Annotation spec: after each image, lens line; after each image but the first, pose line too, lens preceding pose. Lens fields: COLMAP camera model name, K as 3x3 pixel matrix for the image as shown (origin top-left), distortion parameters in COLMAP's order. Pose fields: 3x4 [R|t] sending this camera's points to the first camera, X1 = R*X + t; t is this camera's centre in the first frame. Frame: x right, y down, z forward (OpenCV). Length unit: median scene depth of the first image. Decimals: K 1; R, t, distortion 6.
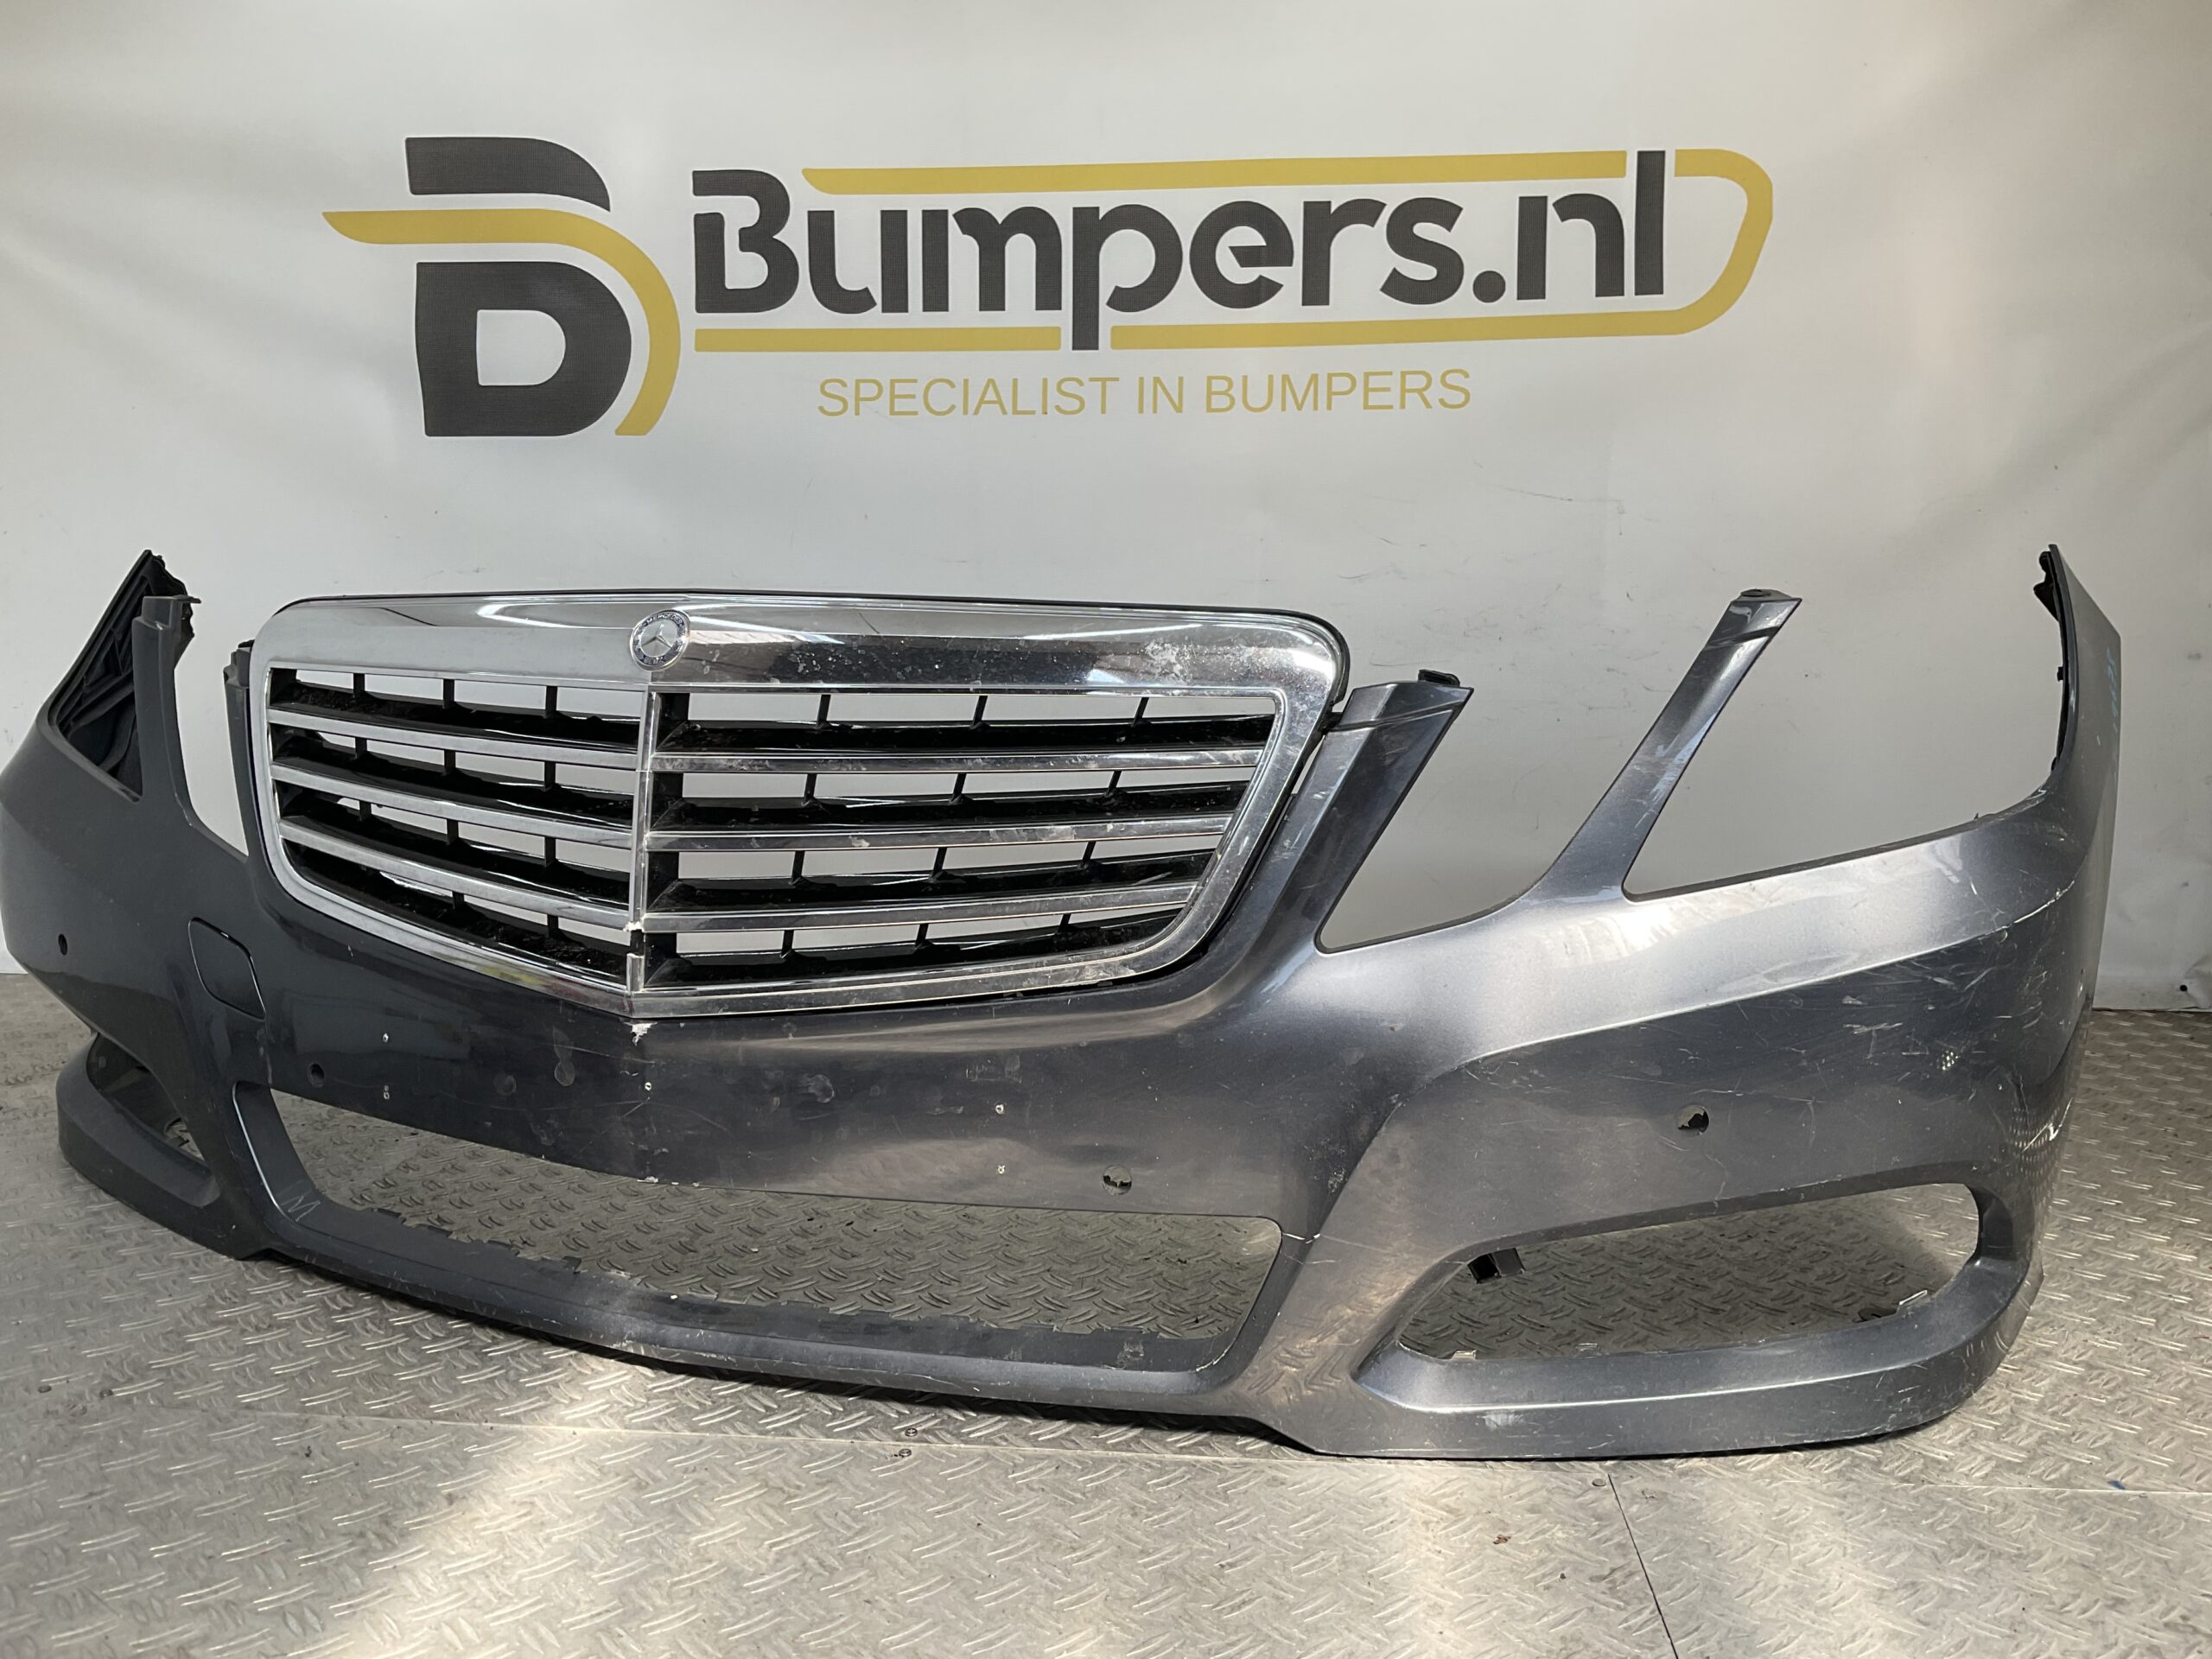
lens RADIAL K [[1804.1, 0, 1065.7], [0, 1804.1, 845.9], [0, 0, 1]] dist [0.045843, -0.083516]
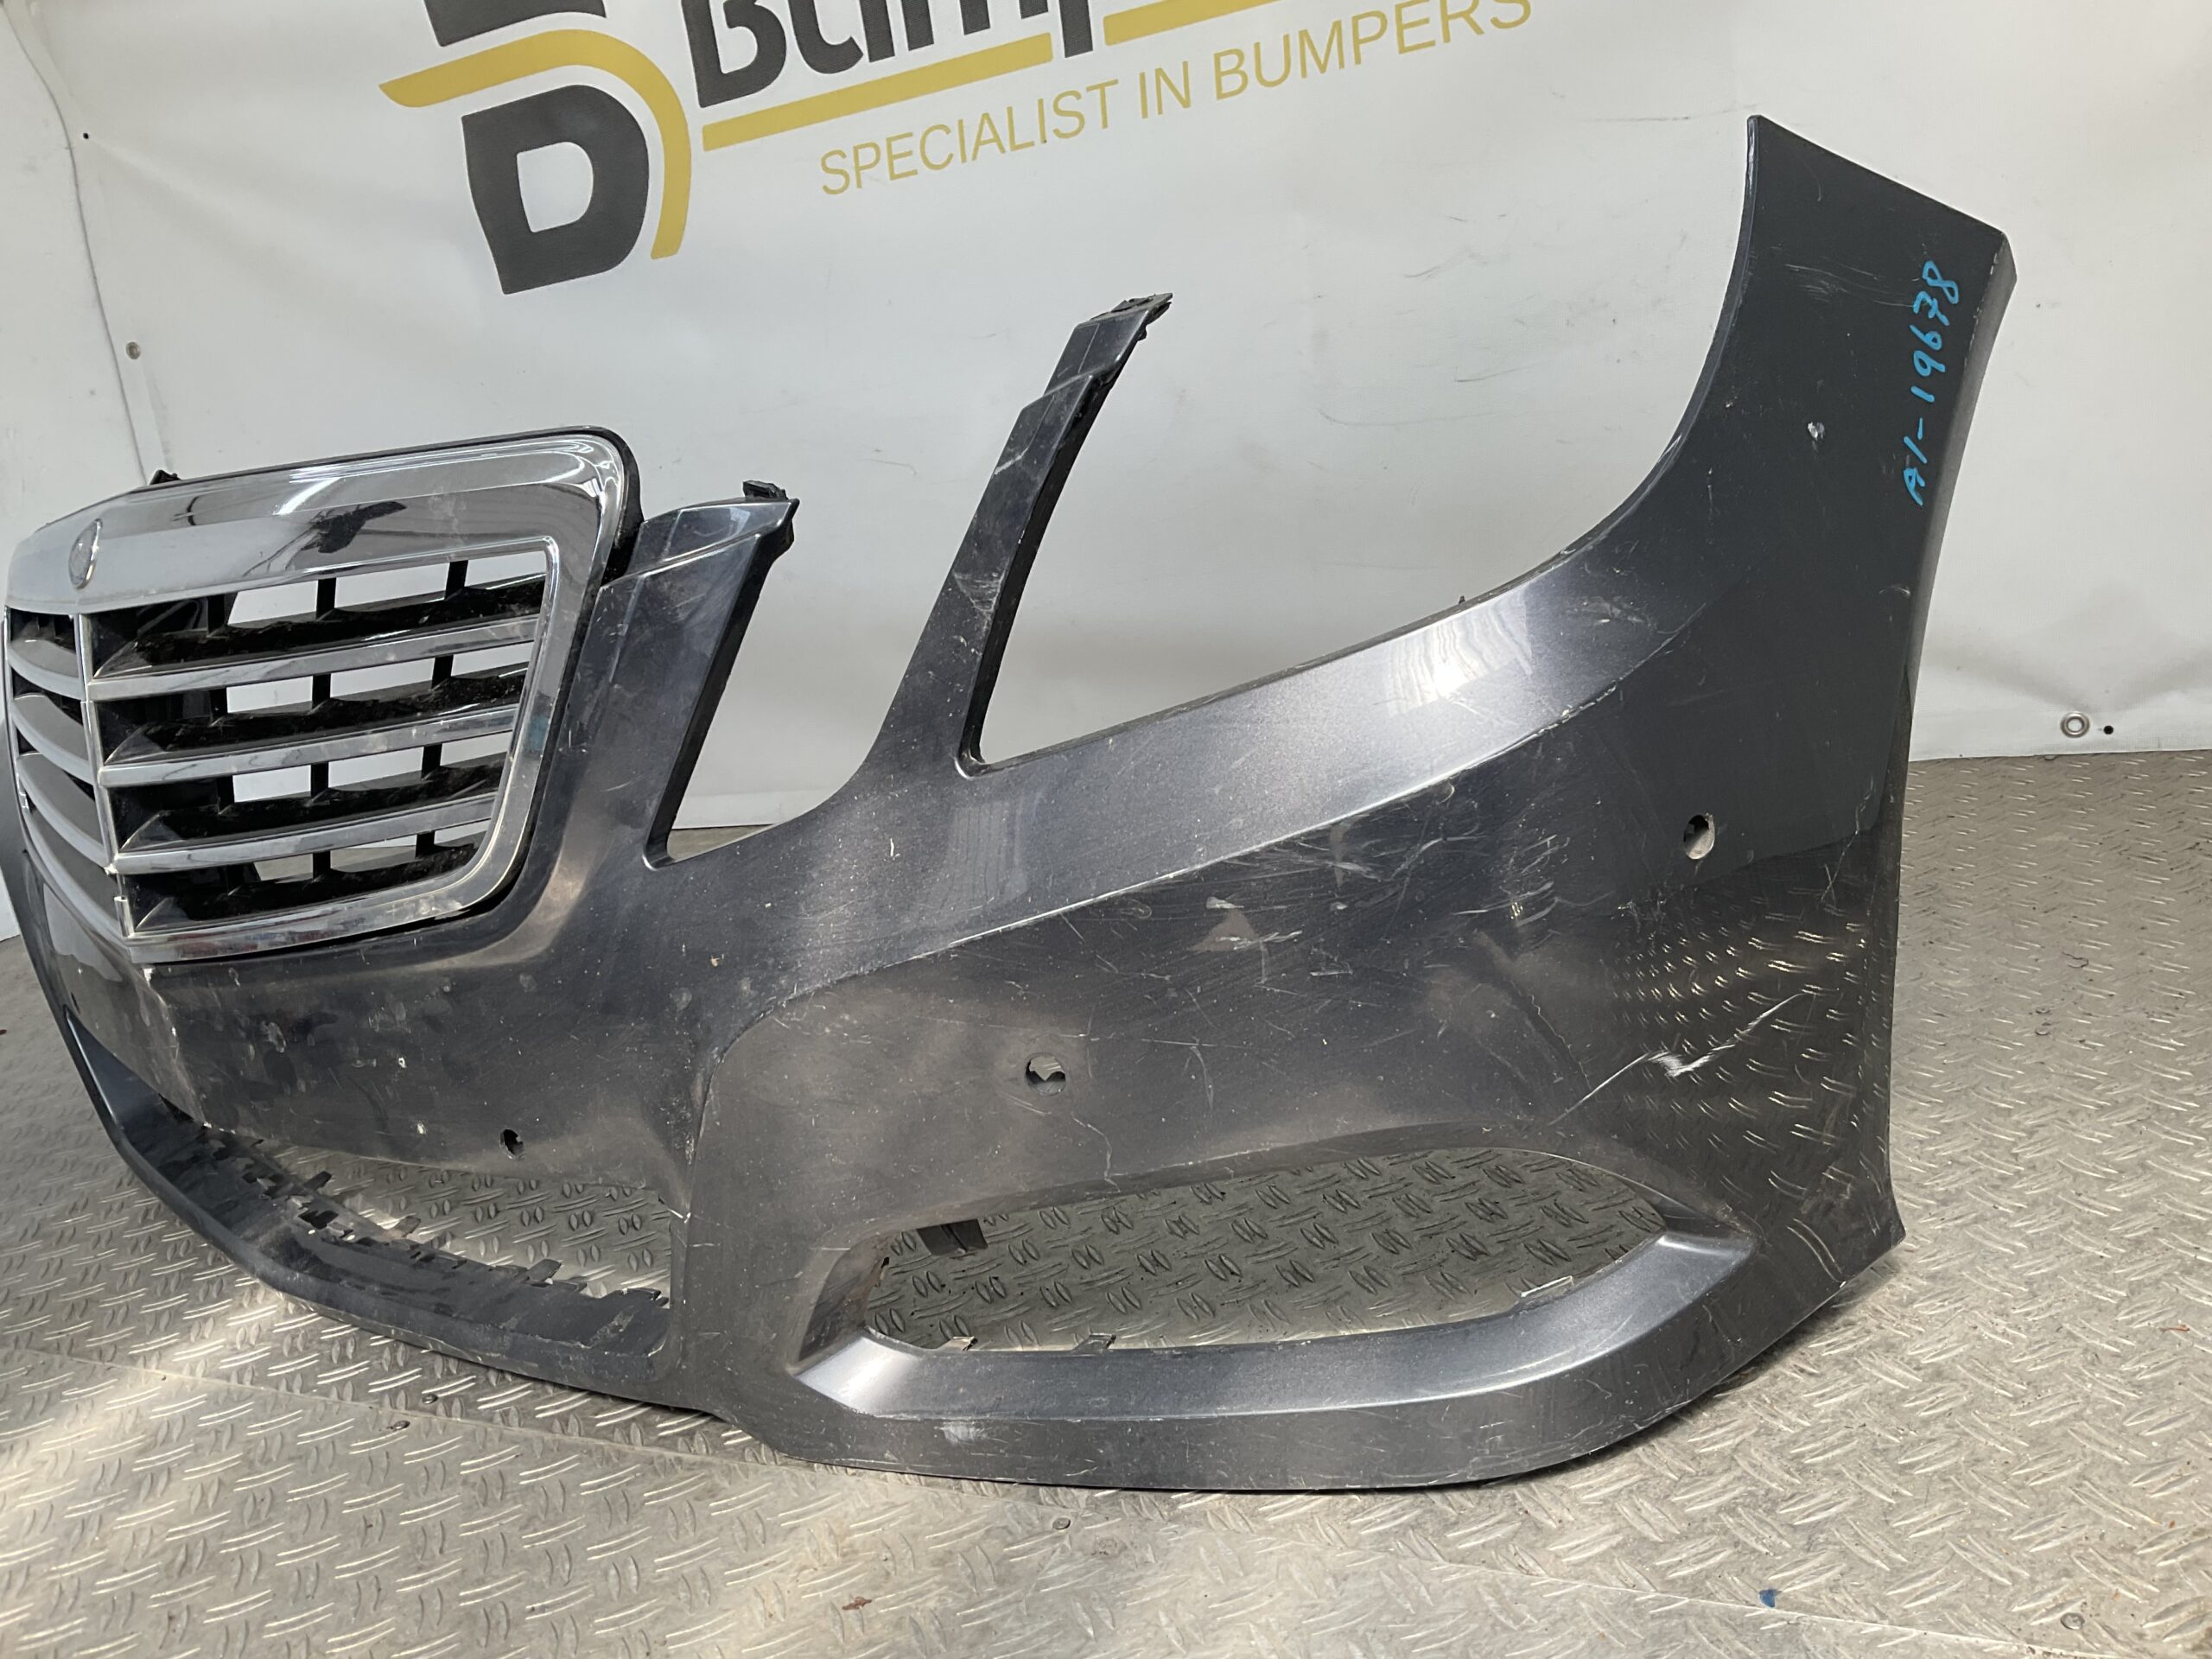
lens RADIAL K [[1804.1, 0, 1089.8], [0, 1804.1, 826.8], [0, 0, 1]] dist [0.045843, -0.083516]
pose [[0.923837, -0.066047, -0.377046, 0.319723], [0.115267, 0.987282, 0.109485, -0.011520], [0.365020, -0.144607, 0.919701, 0.179030]]
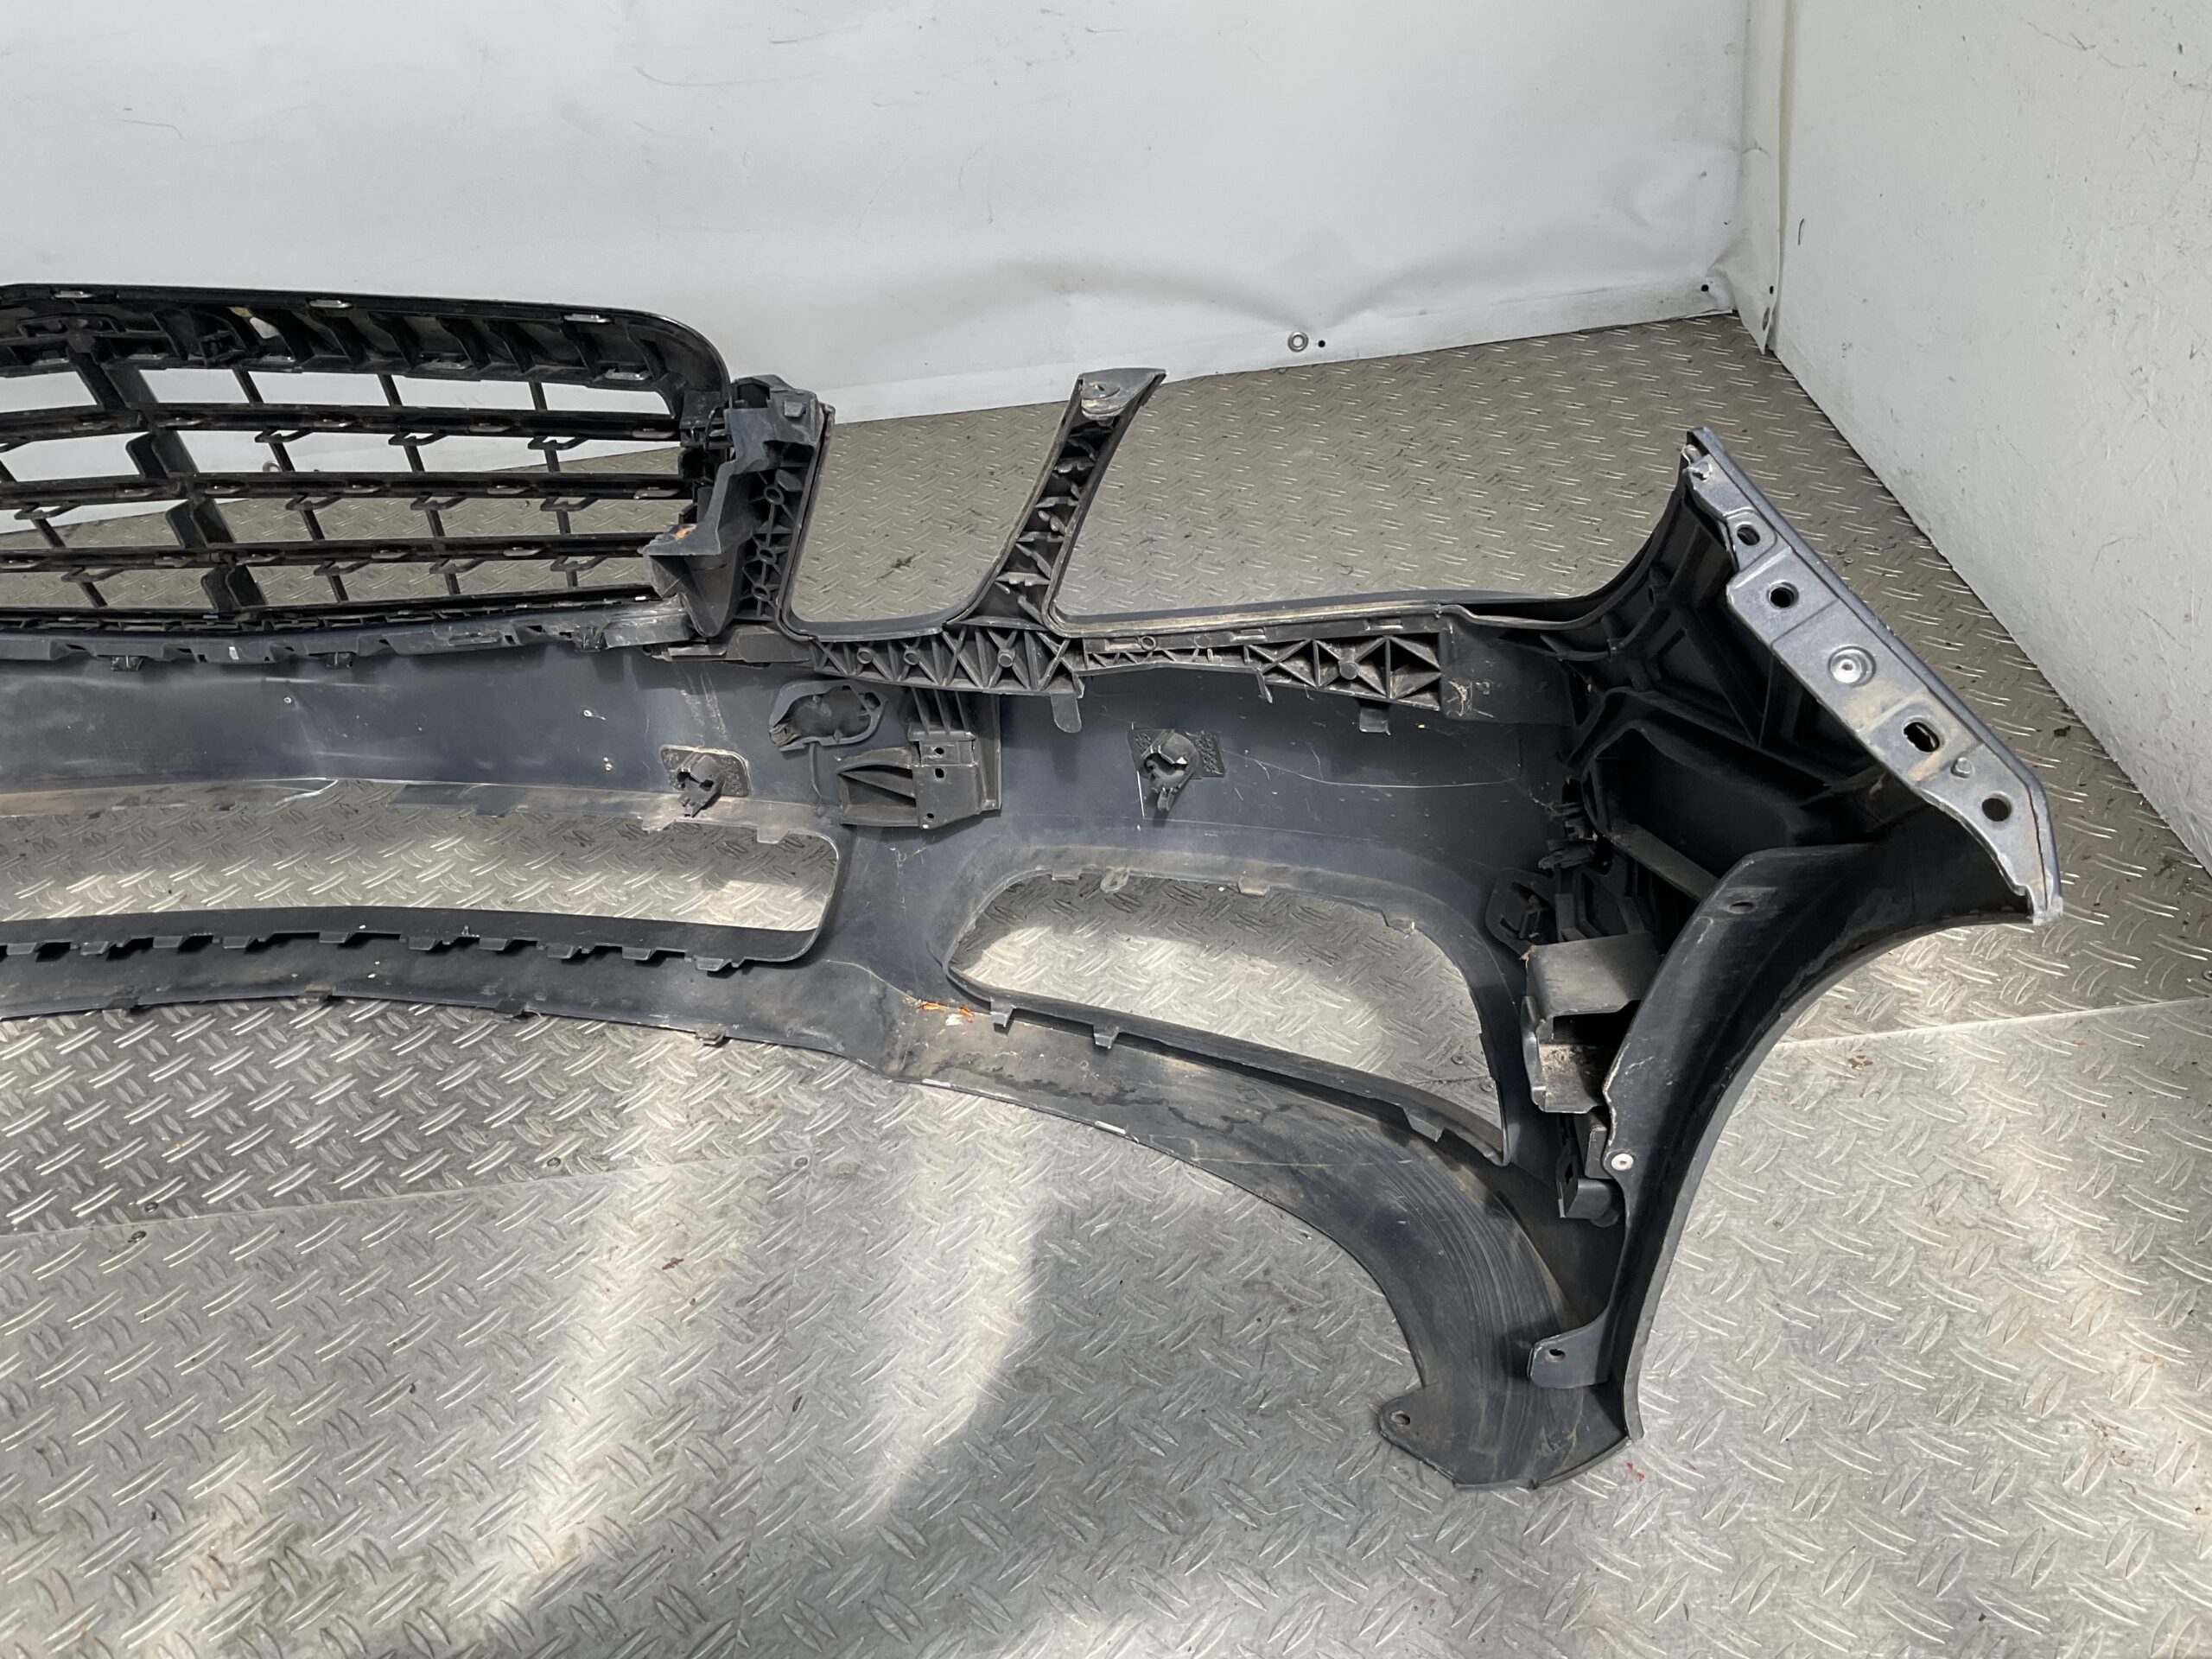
lens RADIAL K [[1804.1, 0, 1081.3], [0, 1804.1, 828.9], [0, 0, 1]] dist [0.045843, -0.083516]
pose [[0.986078, -0.164899, 0.021408, 0.240330], [0.139463, 0.890260, 0.433574, -0.125581], [-0.090555, -0.424553, 0.900863, 0.073755]]
